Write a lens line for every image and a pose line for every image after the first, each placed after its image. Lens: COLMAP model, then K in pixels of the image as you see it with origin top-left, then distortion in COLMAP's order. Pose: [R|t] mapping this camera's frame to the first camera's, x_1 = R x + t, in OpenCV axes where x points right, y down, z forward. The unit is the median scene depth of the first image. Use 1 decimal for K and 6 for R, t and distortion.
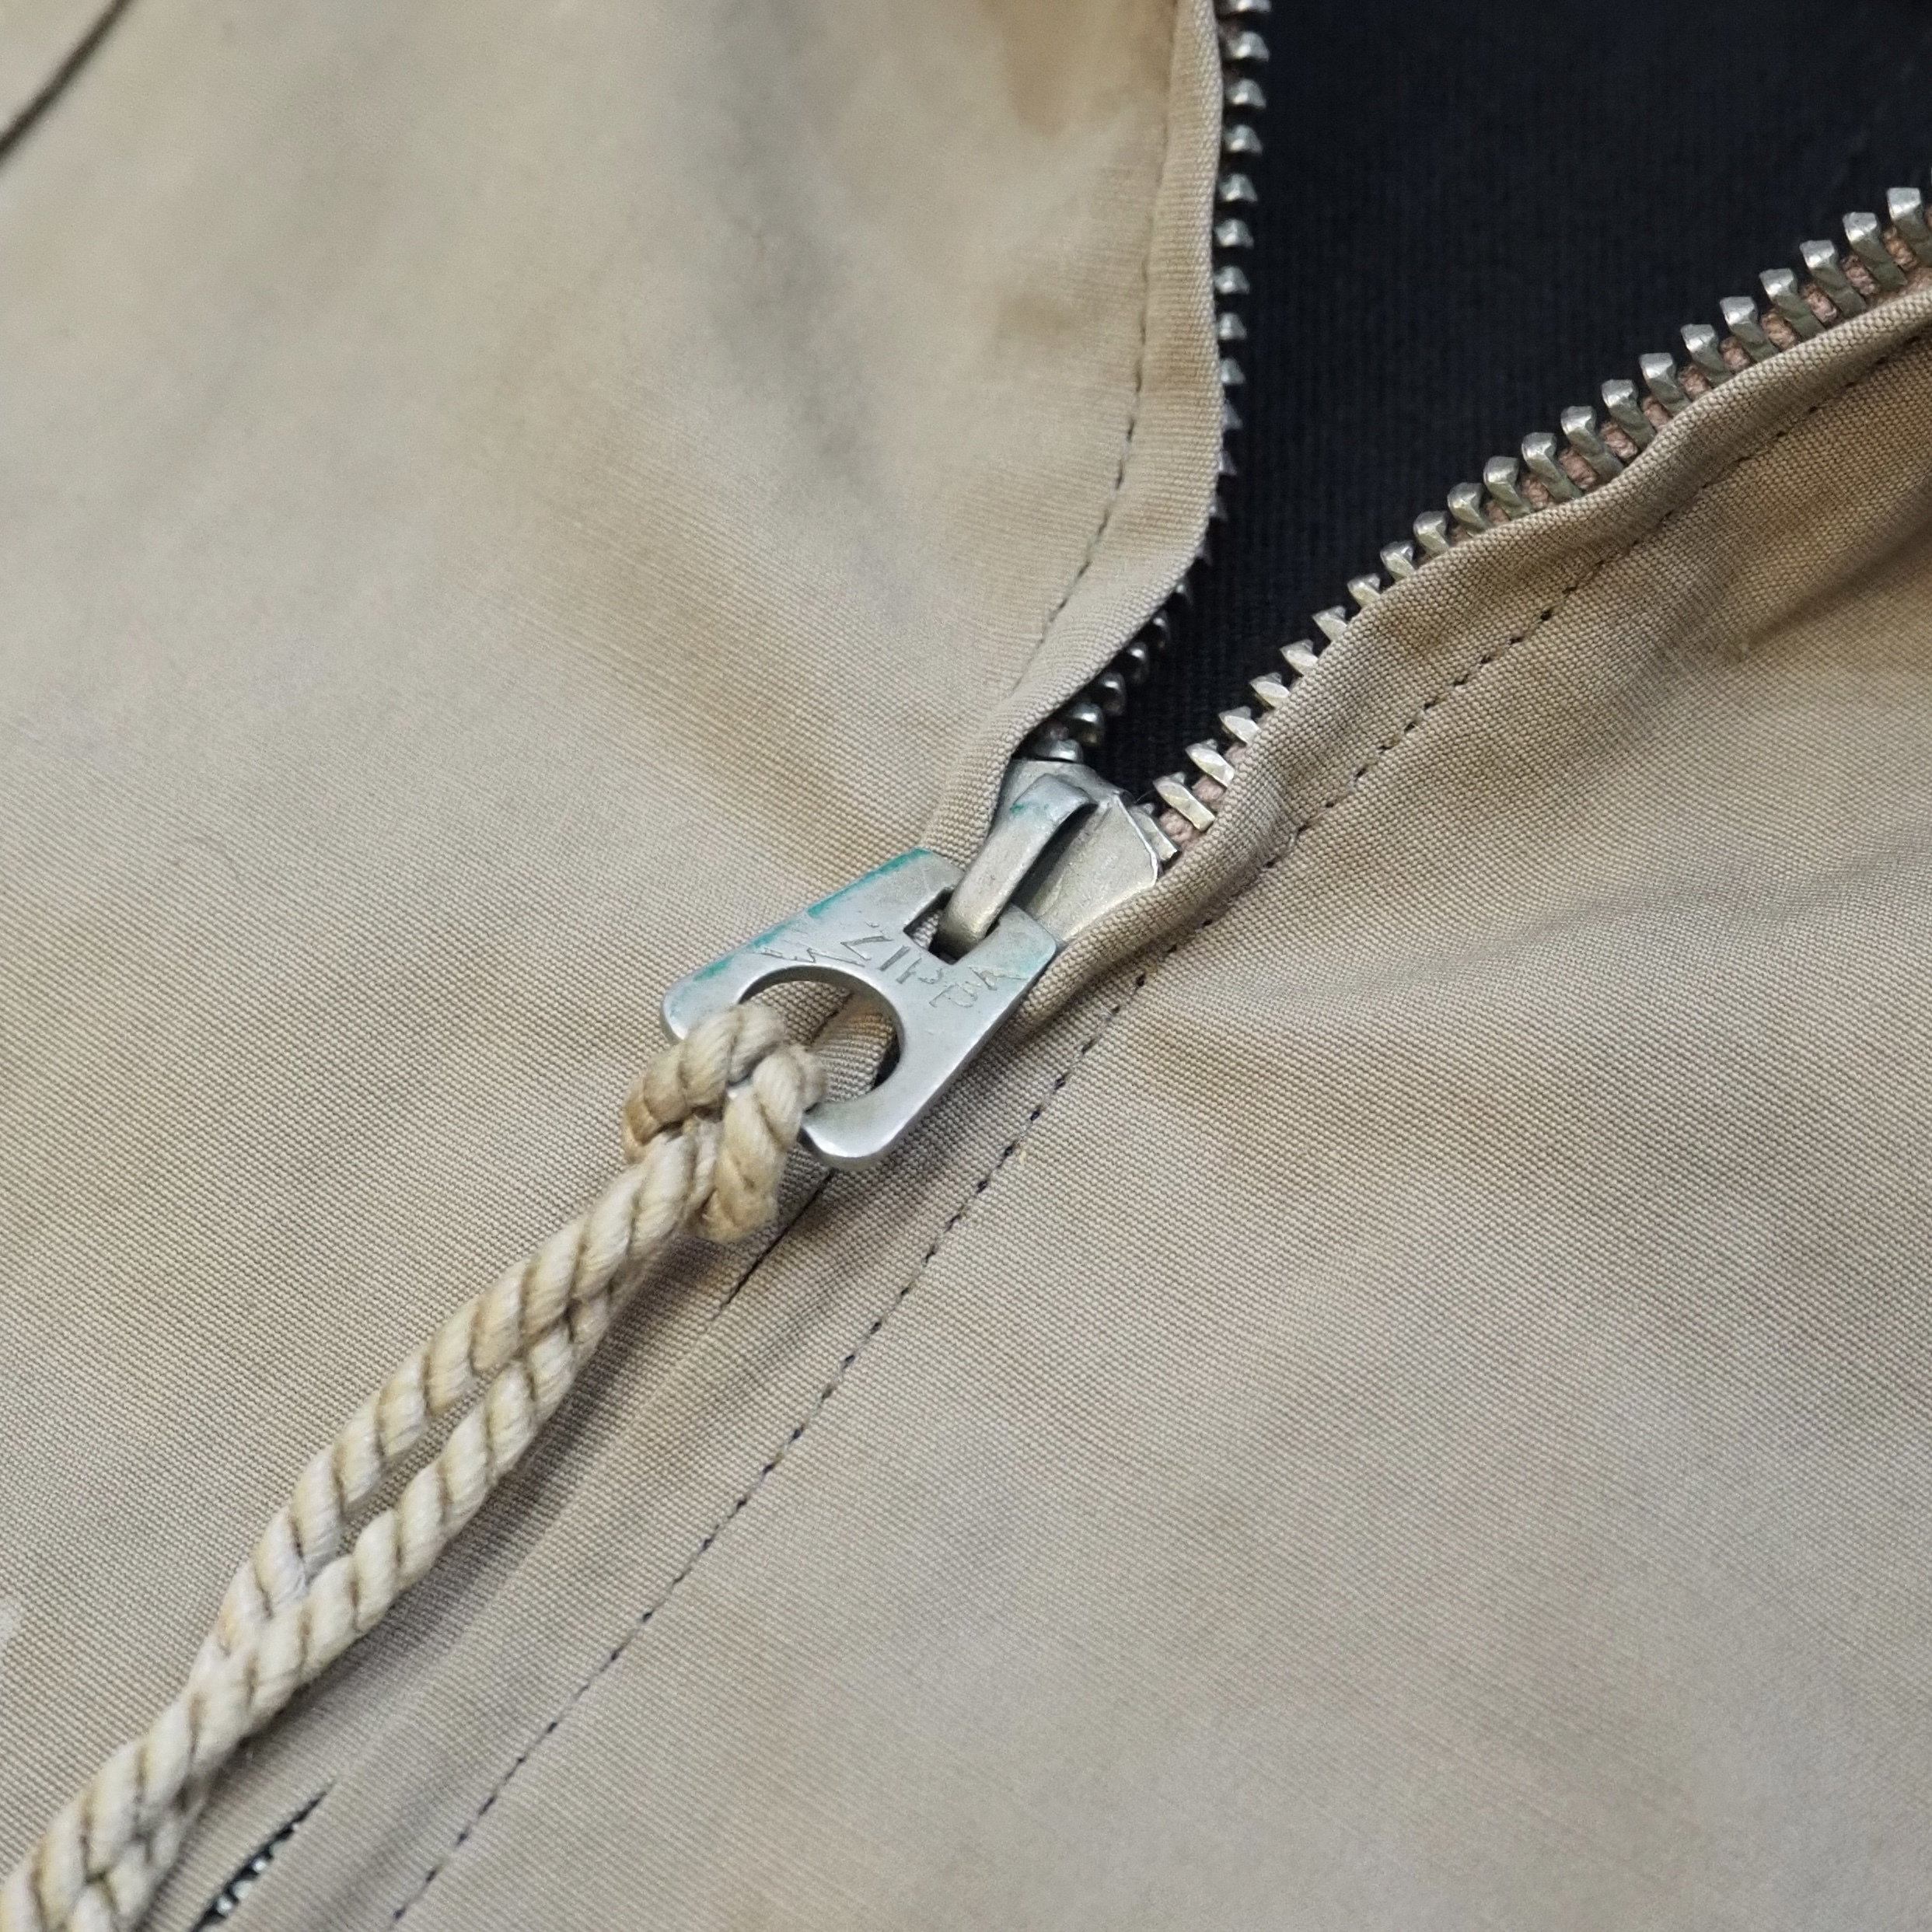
lens RADIAL K [[4698.5, 0, 1120.6], [0, 4698.5, 899.3], [0, 0, 1]] dist [0.014994, 0.000000]
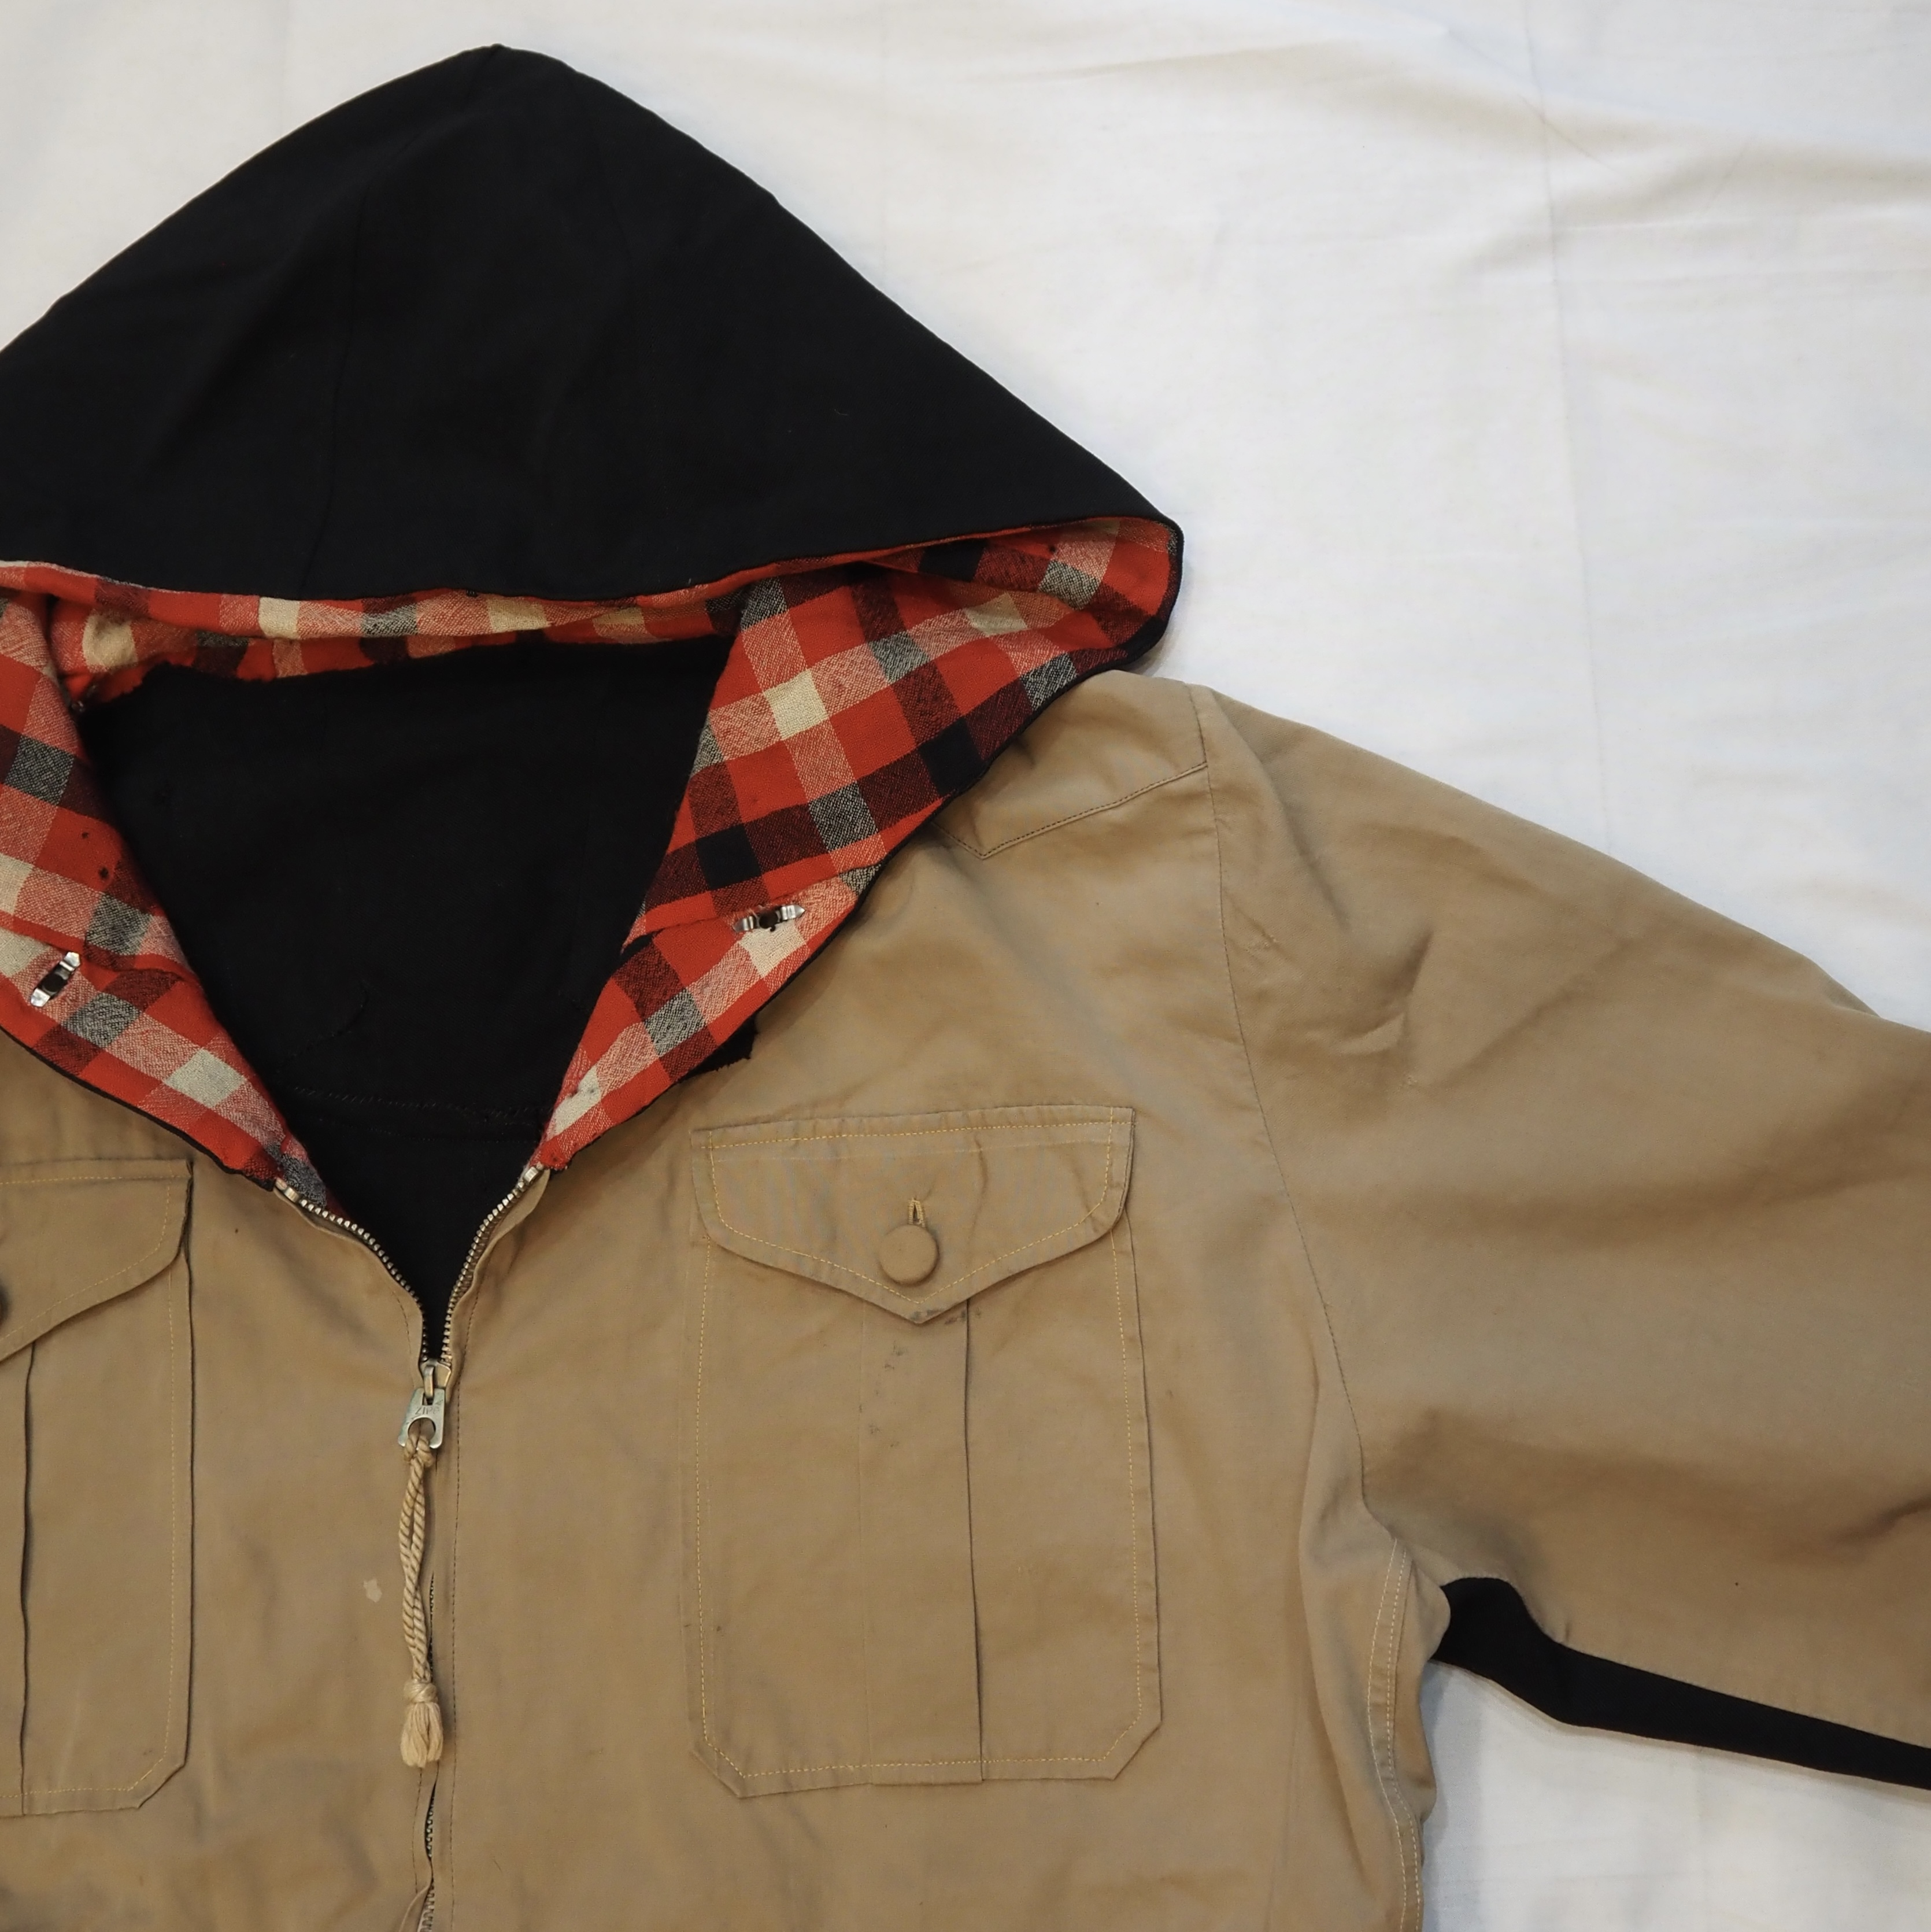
lens RADIAL K [[2264.4, 0, 1013.2], [0, 2264.4, 958.3], [0, 0, 1]] dist [-0.037433, 0.000000]
pose [[0.795256, -0.594021, 0.121274, 0.555638], [0.553001, 0.792709, 0.256521, -0.783038], [-0.248513, -0.136935, 0.958900, -1.927948]]
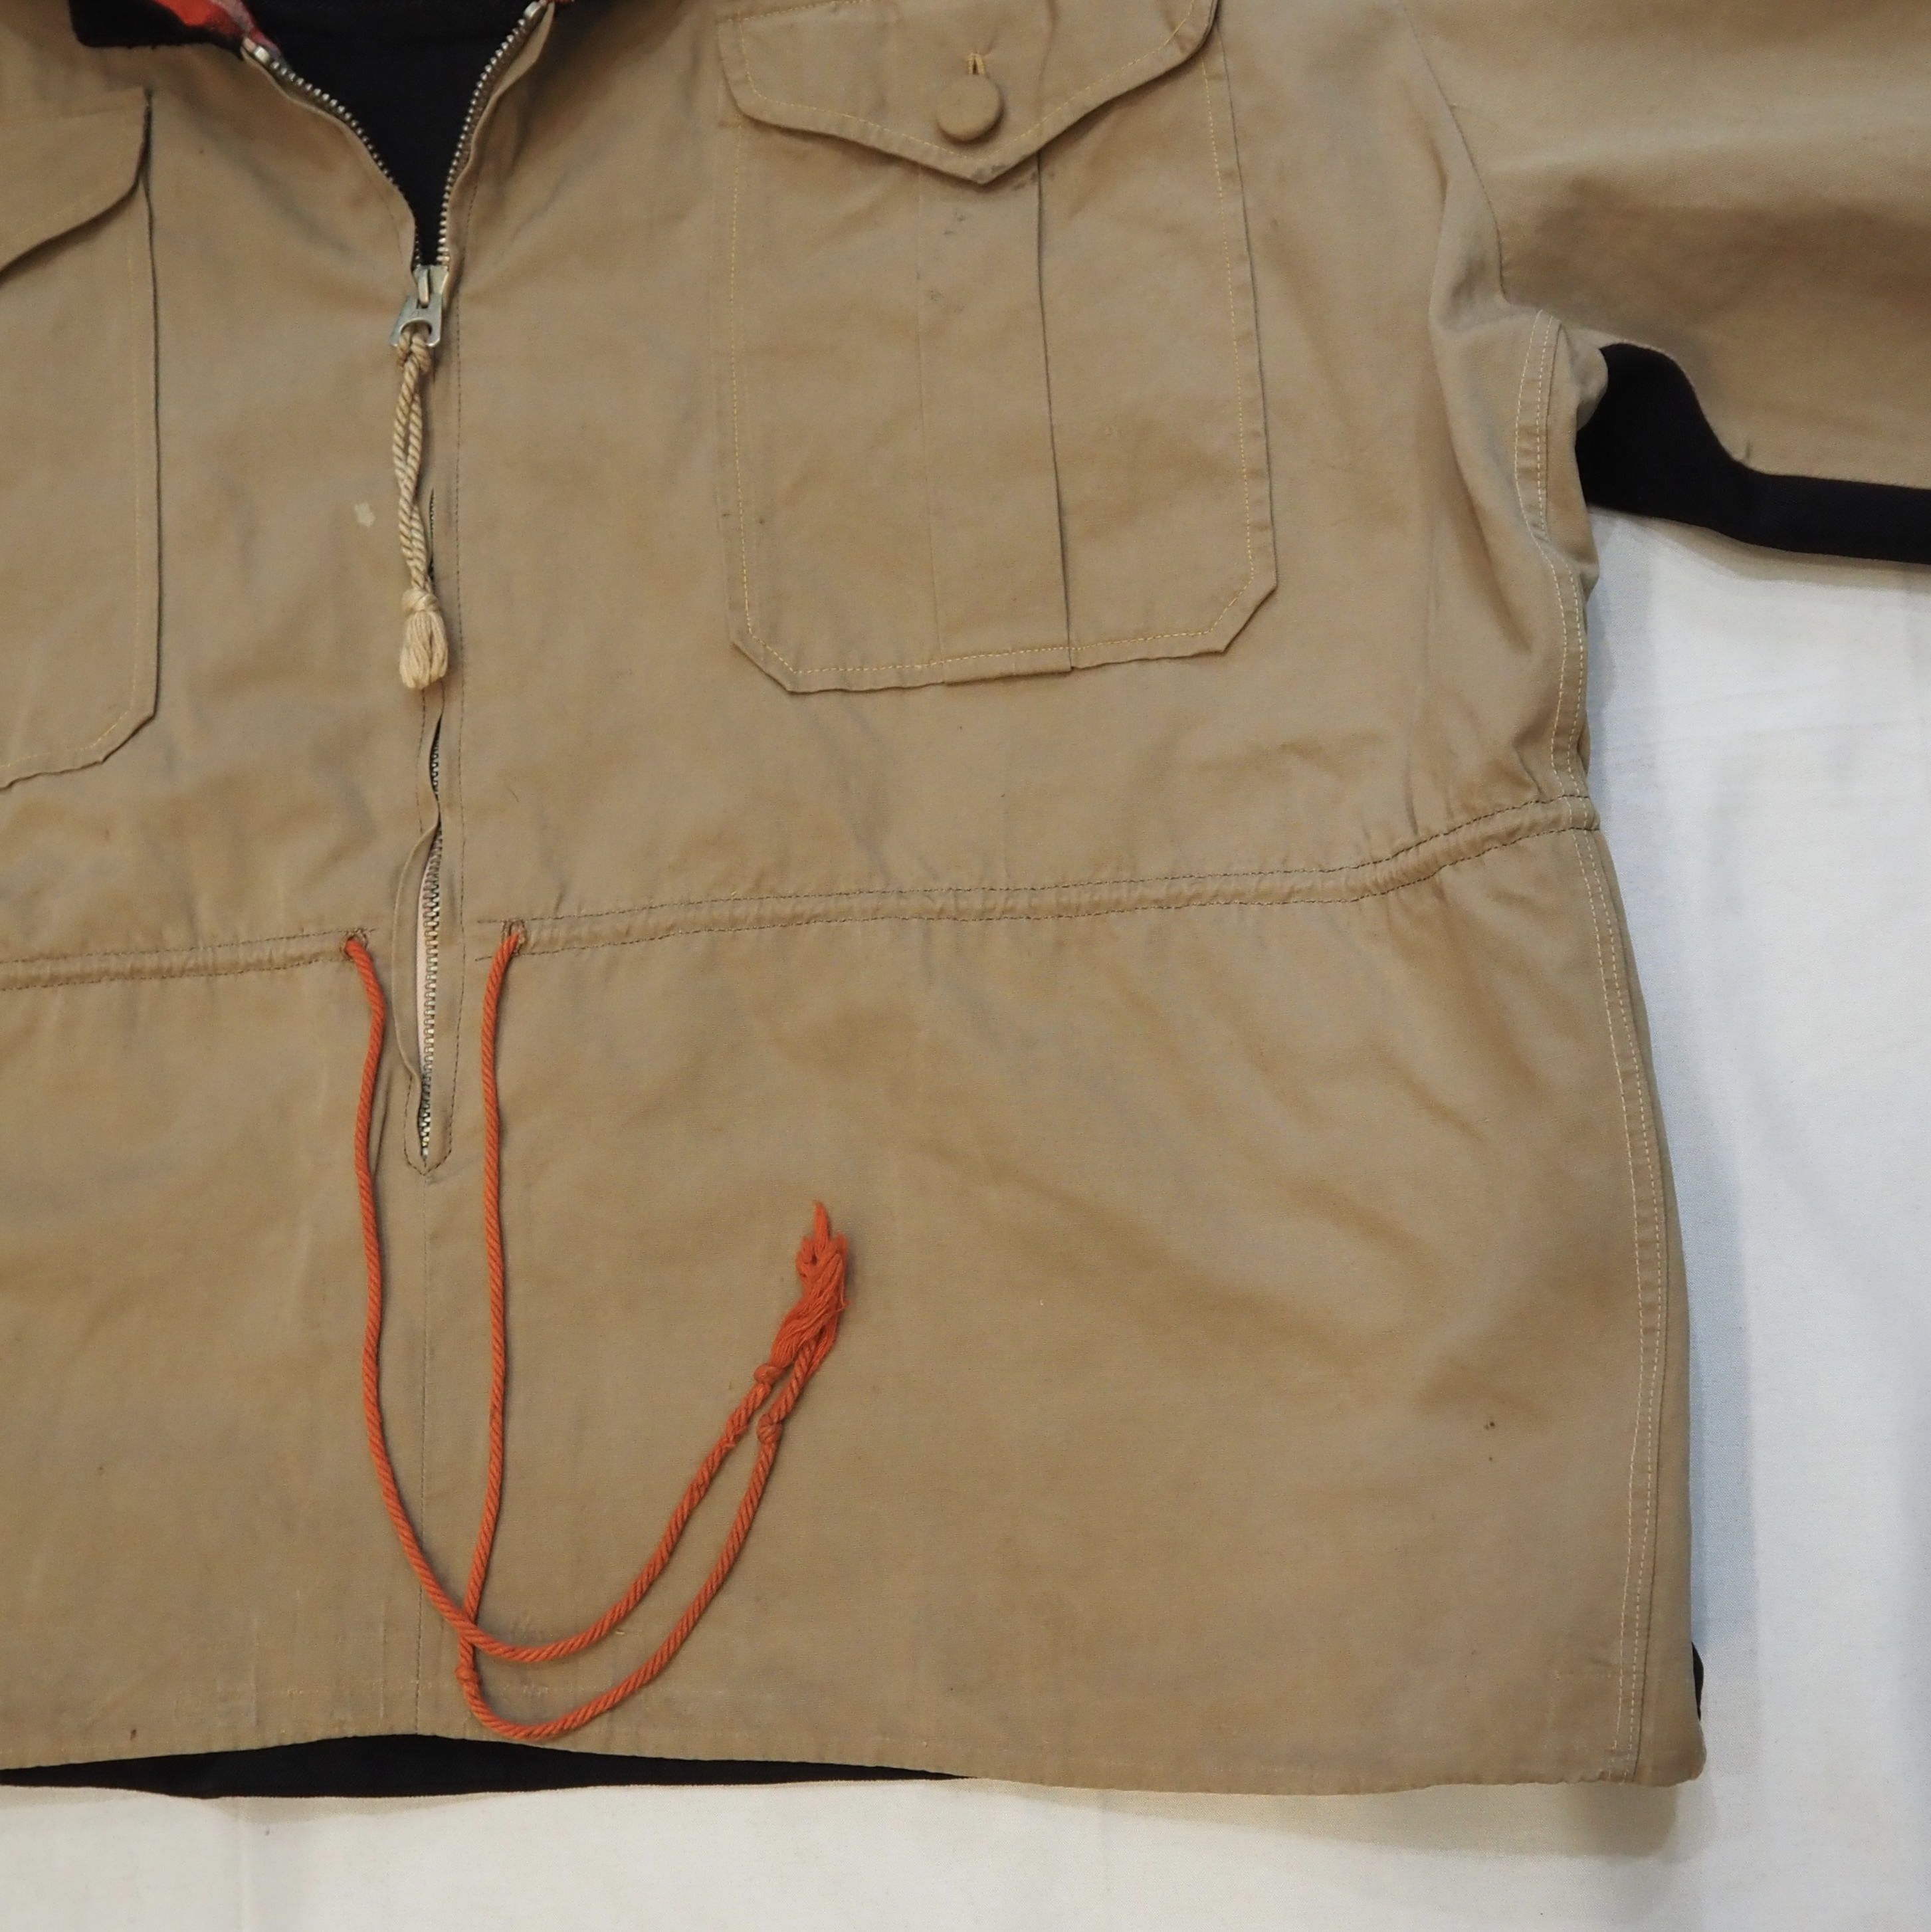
lens RADIAL K [[2644.9, 0, 1023.1], [0, 2644.9, 944.0], [0, 0, 1]] dist [-0.035499, 0.000000]
pose [[0.780410, -0.618069, 0.094610, -0.237231], [0.584897, 0.775106, 0.238971, 0.253625], [-0.221033, -0.131158, 0.966407, -2.135081]]
